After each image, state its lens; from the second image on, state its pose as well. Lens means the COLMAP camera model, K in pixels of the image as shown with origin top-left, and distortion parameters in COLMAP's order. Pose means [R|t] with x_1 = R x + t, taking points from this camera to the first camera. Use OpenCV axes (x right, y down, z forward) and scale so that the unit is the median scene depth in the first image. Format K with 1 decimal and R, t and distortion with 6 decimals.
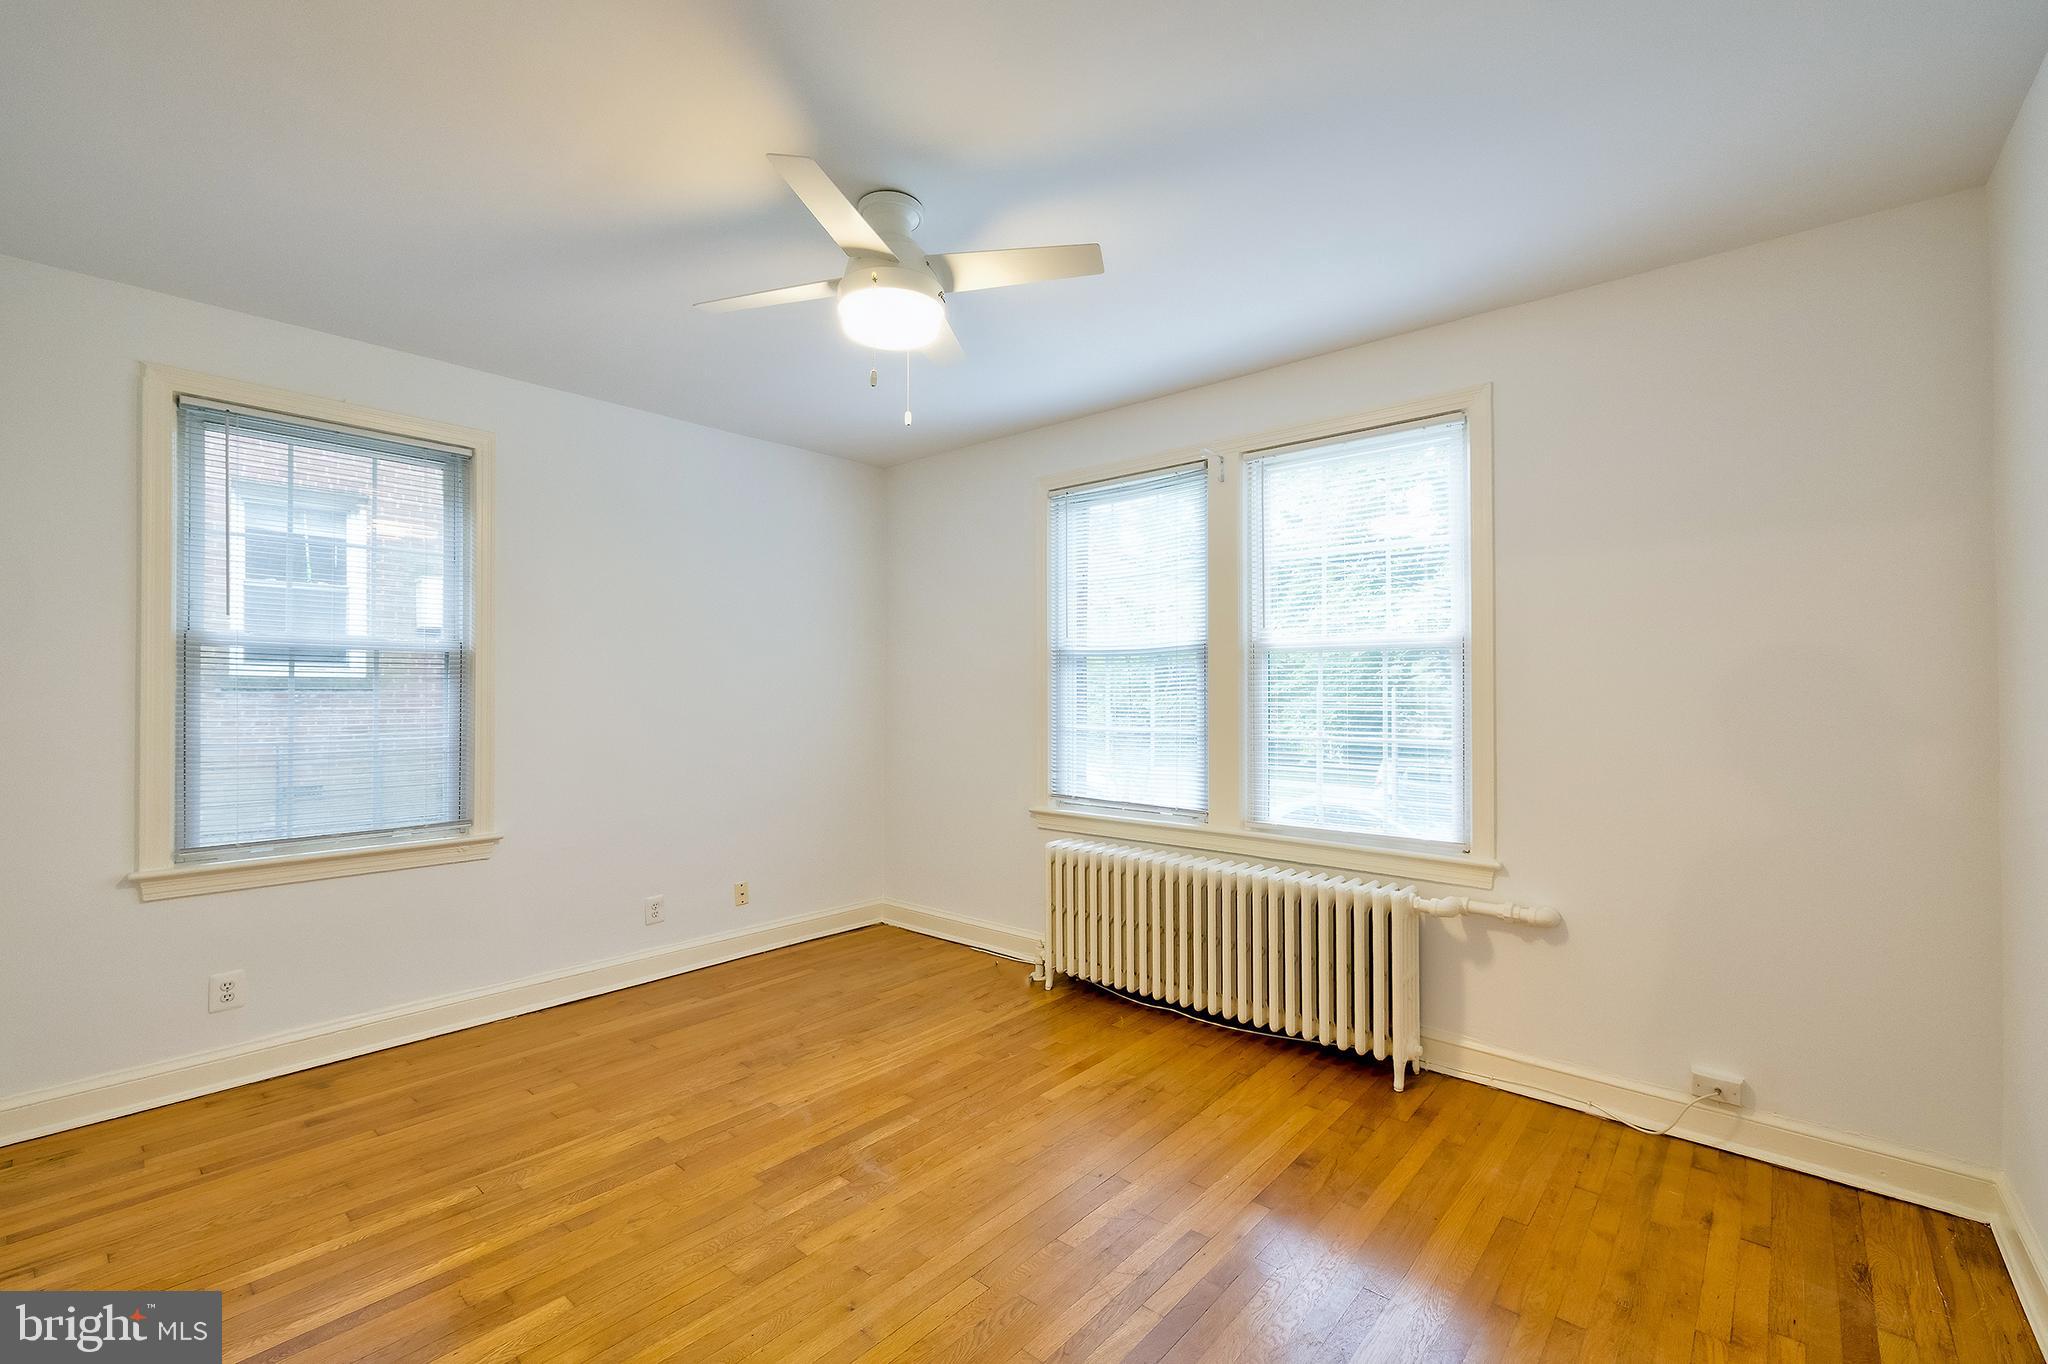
lens RADIAL K [[889.1, 0, 1037.5], [0, 889.1, 682.4], [0, 0, 1]] dist [0.001816, -0.000095]
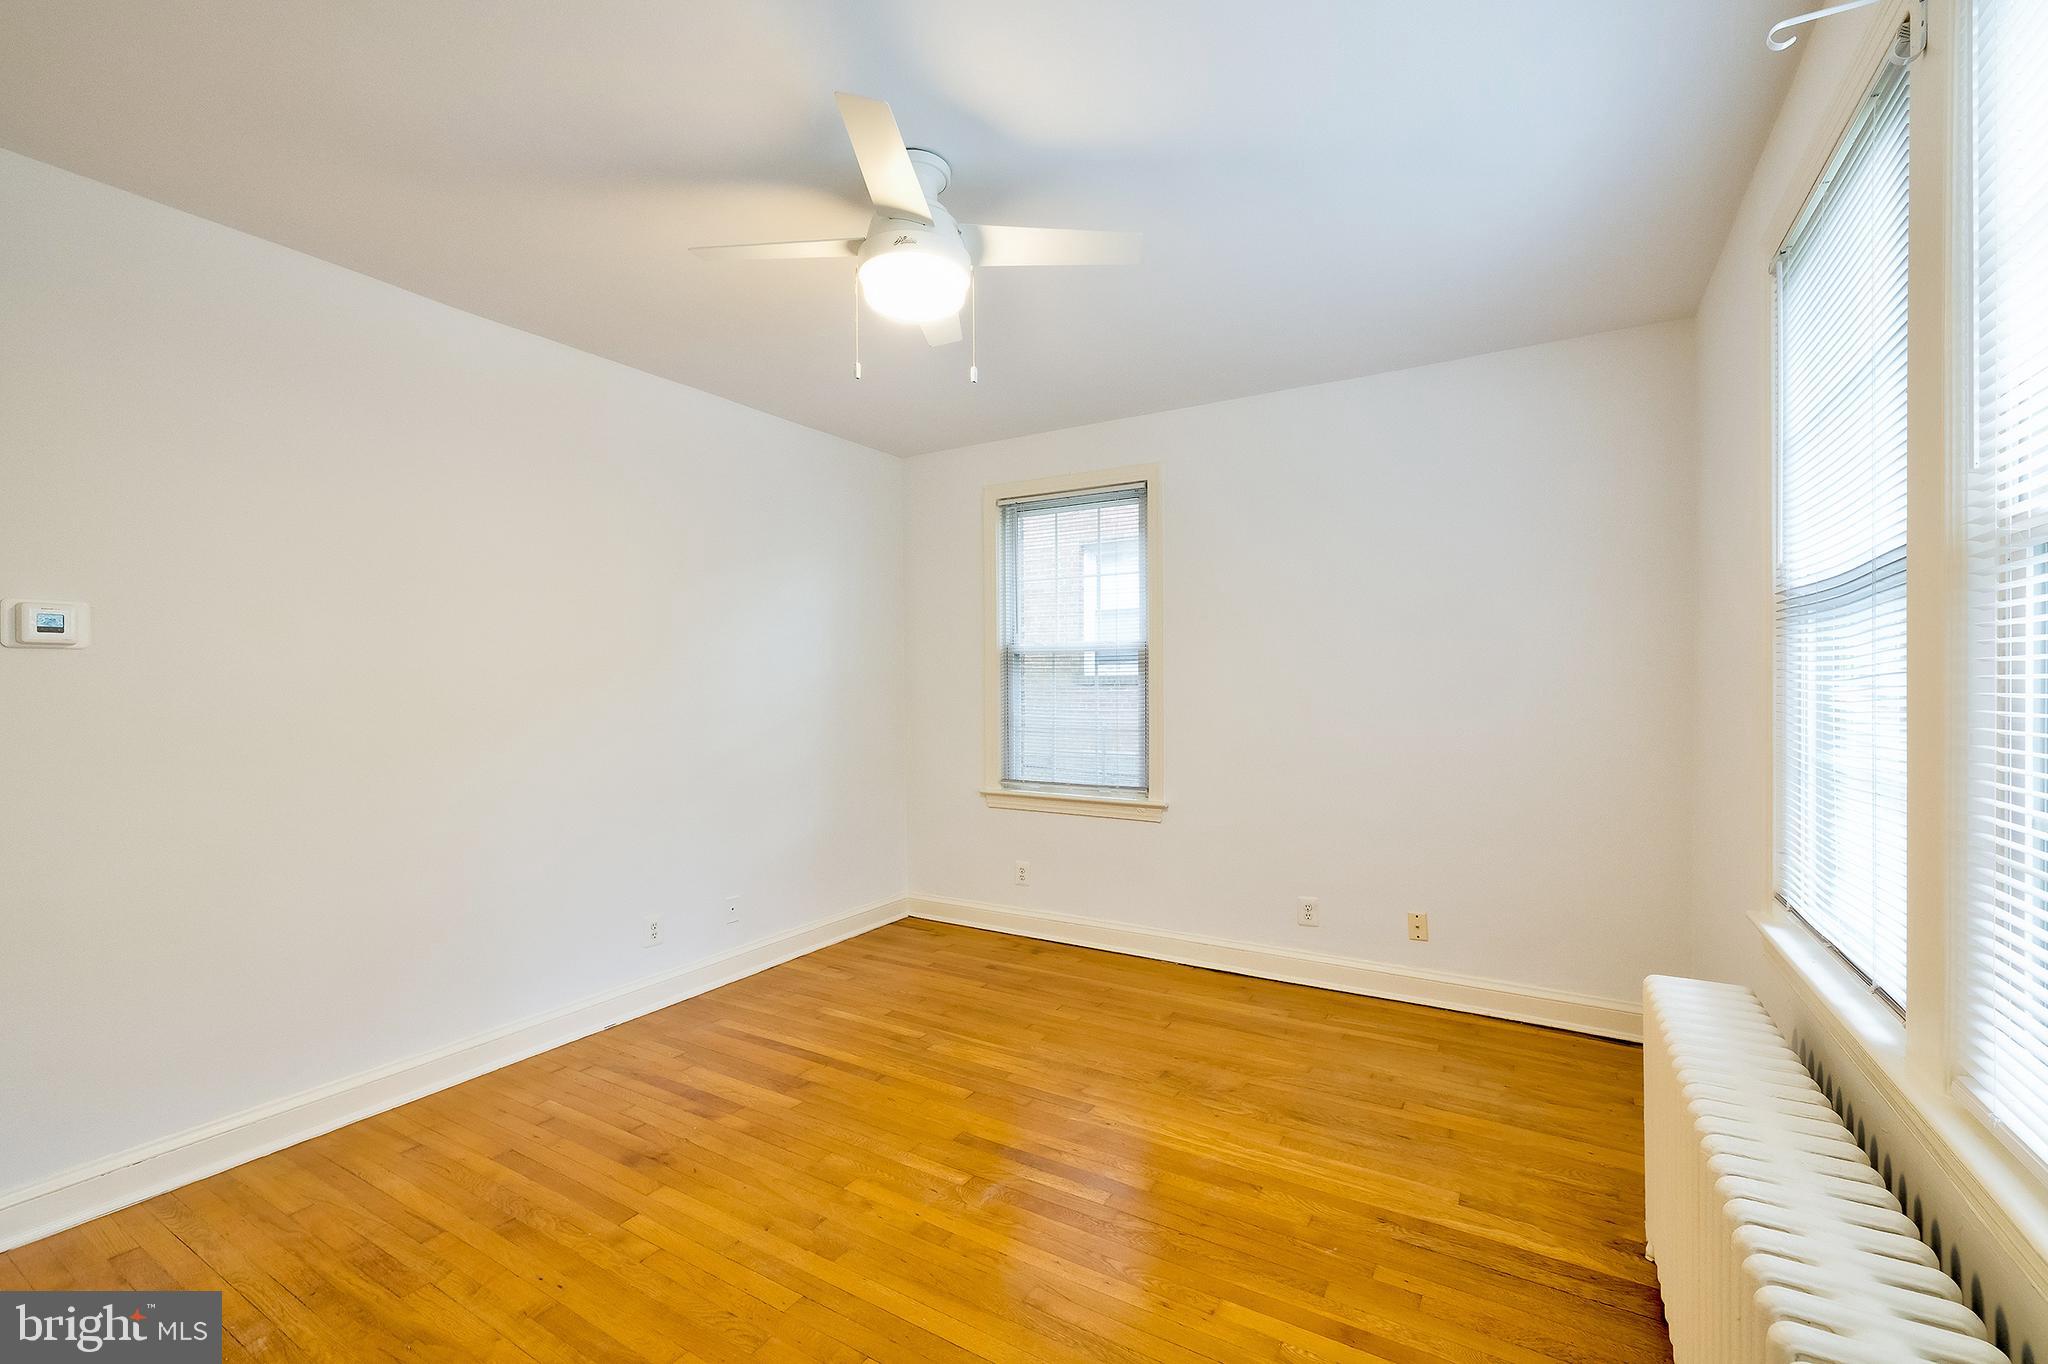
lens RADIAL K [[889.1, 0, 1004.6], [0, 889.1, 683.5], [0, 0, 1]] dist [0.001816, -0.000095]
pose [[0.139906, 0.009492, -0.990119, 0.608930], [0.016680, 0.999790, 0.011941, -0.006451], [0.990024, -0.018186, 0.139718, 0.723081]]
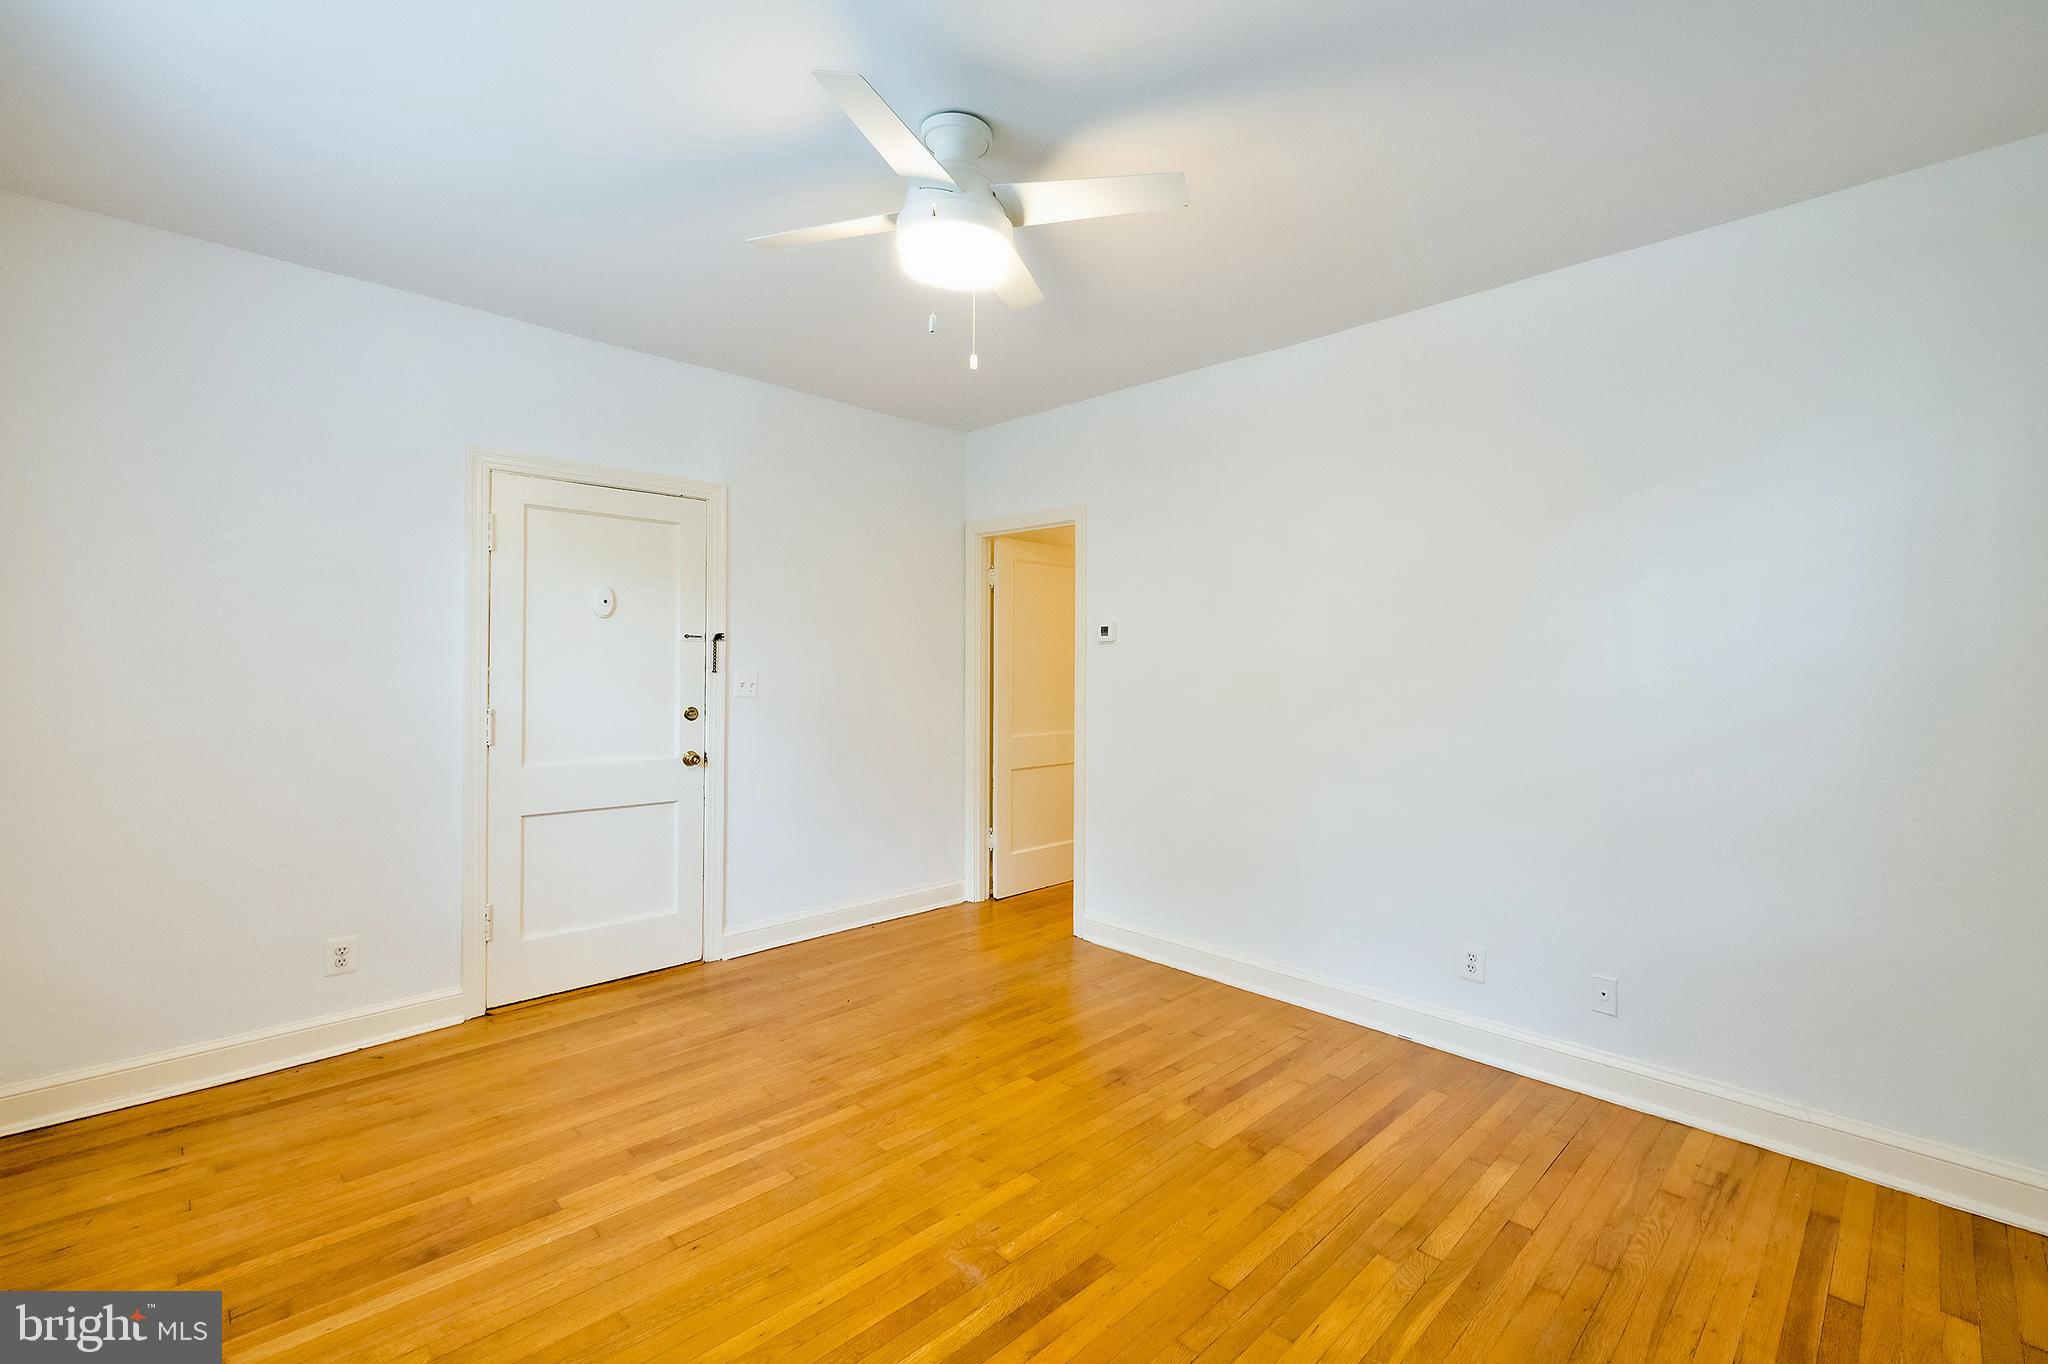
lens RADIAL K [[889.1, 0, 1061.1], [0, 889.1, 669.2], [0, 0, 1]] dist [0.001816, -0.000095]
pose [[-0.996898, -0.007773, 0.078323, -0.261593], [-0.008082, 0.999961, -0.003627, 0.016887], [-0.078292, -0.004249, -0.996921, 1.435394]]
